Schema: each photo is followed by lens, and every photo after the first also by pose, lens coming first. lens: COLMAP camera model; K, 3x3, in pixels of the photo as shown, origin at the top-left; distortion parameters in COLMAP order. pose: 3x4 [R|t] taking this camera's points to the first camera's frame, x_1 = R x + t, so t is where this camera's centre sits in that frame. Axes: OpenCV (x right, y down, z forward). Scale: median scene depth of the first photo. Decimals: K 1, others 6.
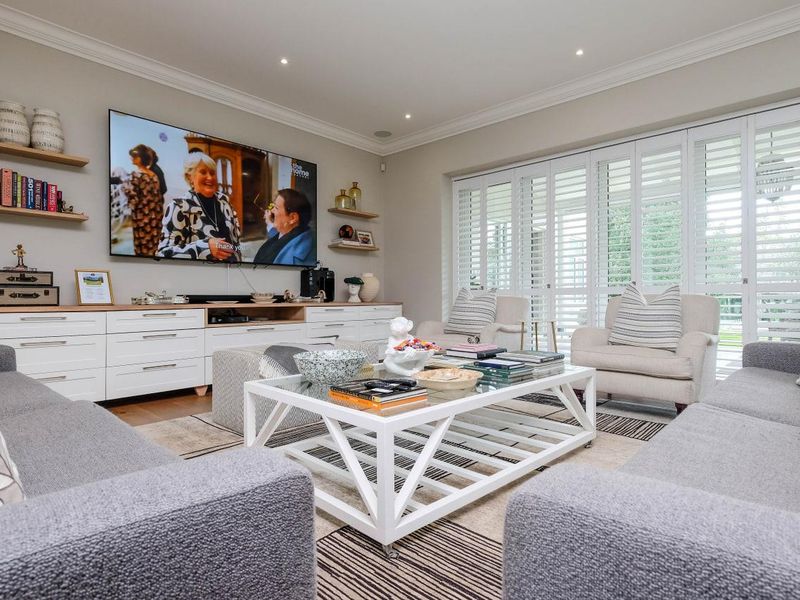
lens RADIAL K [[454.0, 0, 377.9], [0, 454.0, 298.7], [0, 0, 1]] dist [0.006824, 0.000834]
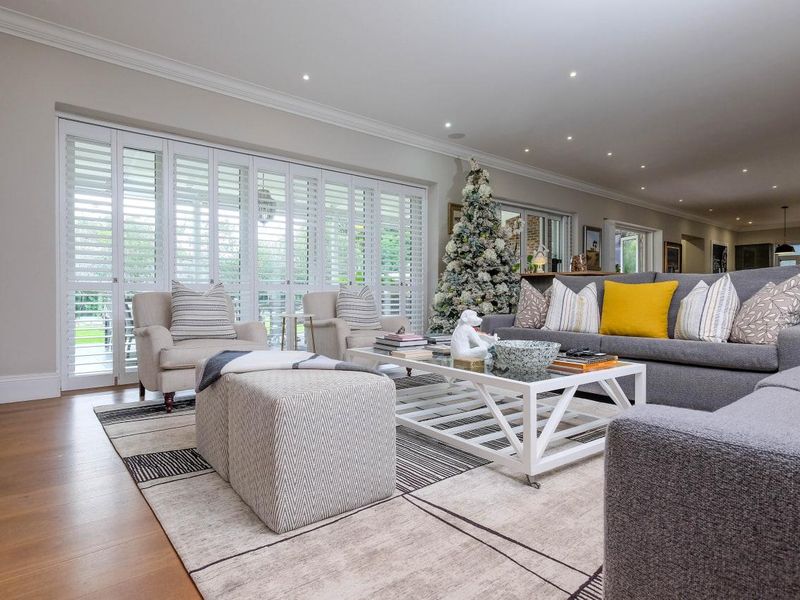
lens RADIAL K [[454.0, 0, 399.3], [0, 454.0, 299.9], [0, 0, 1]] dist [0.006824, 0.000834]
pose [[0.122602, -0.005022, 0.992443, -0.643018], [-0.001288, 0.999986, 0.005219, 0.008551], [-0.992455, -0.001919, 0.122594, 0.616148]]
